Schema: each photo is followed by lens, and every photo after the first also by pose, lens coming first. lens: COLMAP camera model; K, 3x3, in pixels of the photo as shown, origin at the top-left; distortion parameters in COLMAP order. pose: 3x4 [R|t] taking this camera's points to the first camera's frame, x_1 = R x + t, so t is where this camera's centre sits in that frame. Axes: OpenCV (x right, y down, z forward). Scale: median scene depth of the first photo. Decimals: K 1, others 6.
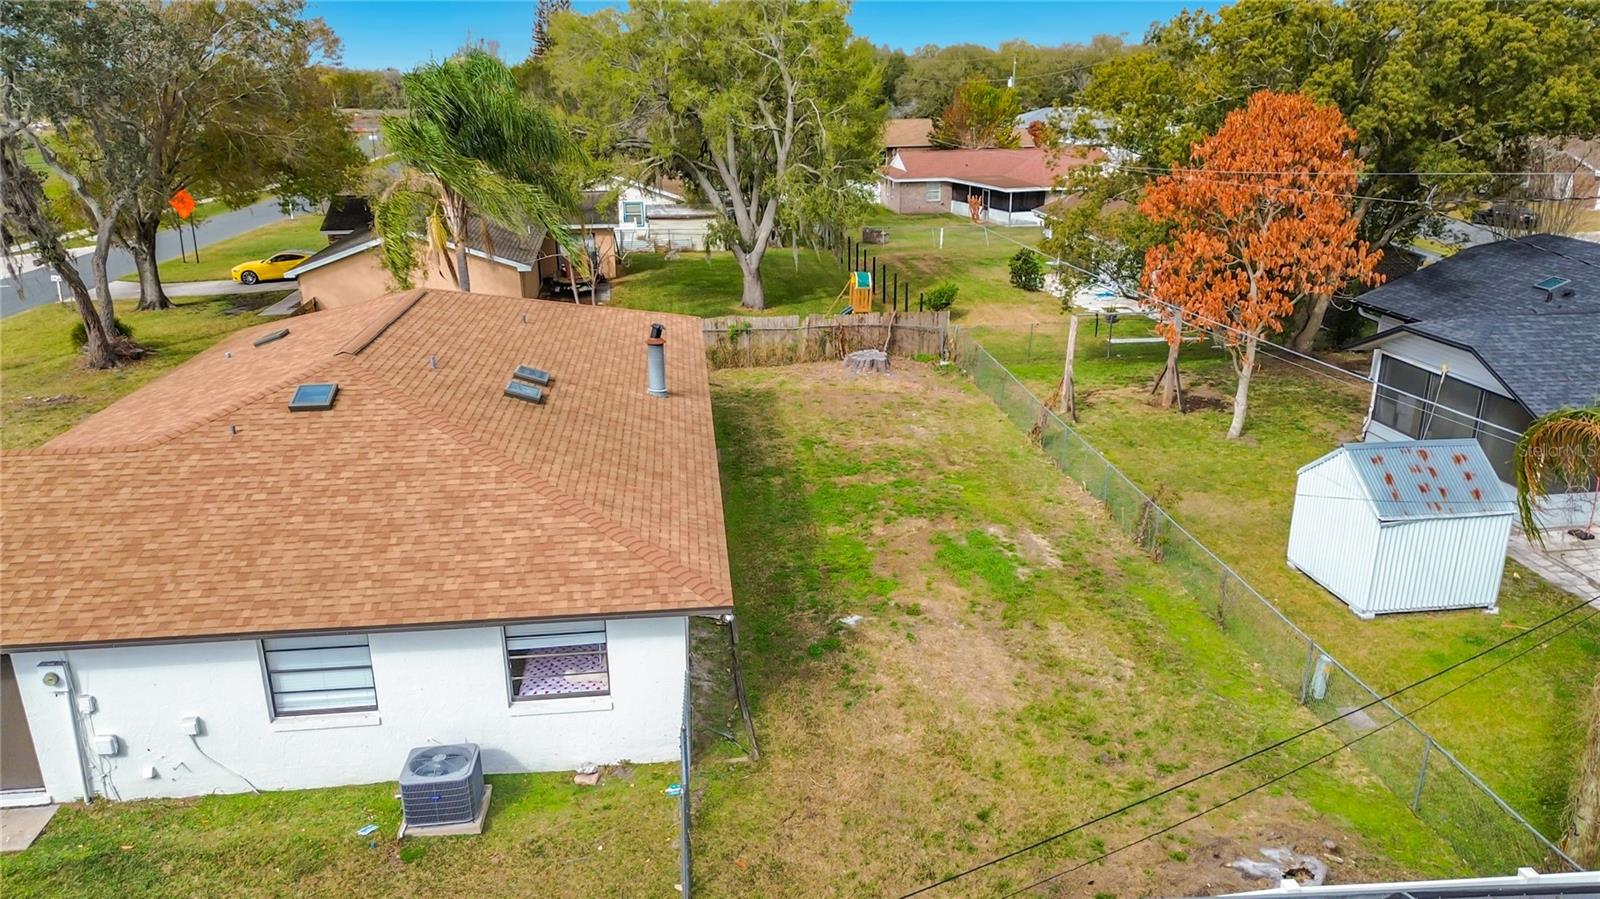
lens RADIAL K [[1116.0, 0, 800.0], [0, 1116.0, 449.5], [0, 0, 1]] dist [0.066638, -0.074588]
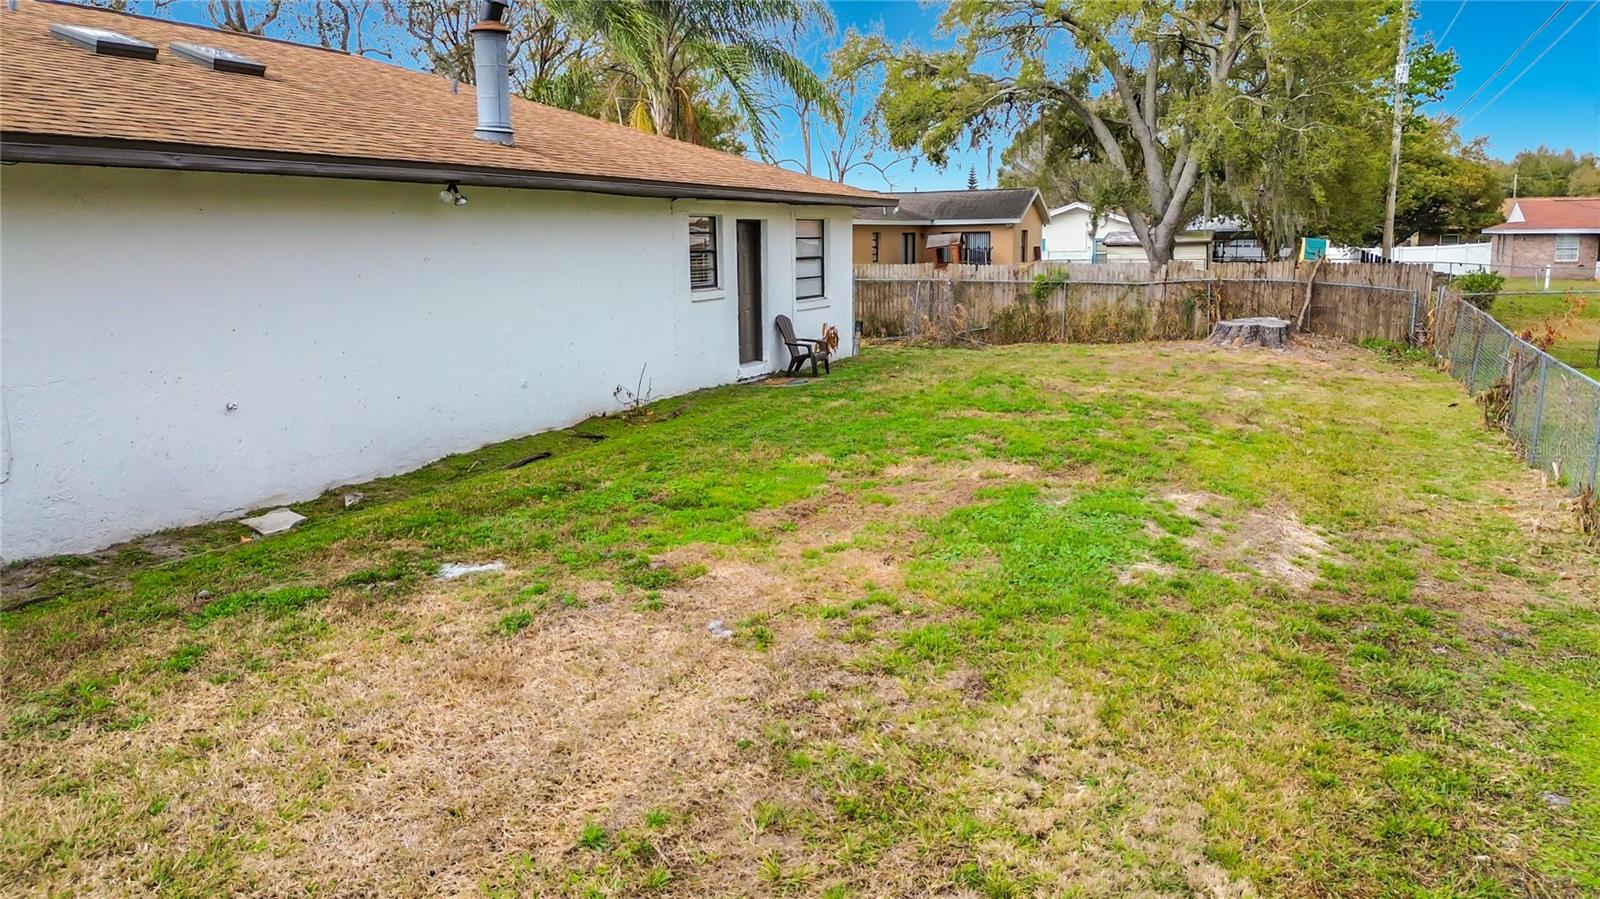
lens RADIAL K [[1173.8, 0, 800.0], [0, 1173.8, 449.5], [0, 0, 1]] dist [0.064135, -0.091800]
pose [[0.876870, 0.090097, -0.472209, 0.146575], [-0.145764, 0.985867, -0.082576, 0.063939], [0.458096, 0.141240, 0.877610, 0.353112]]
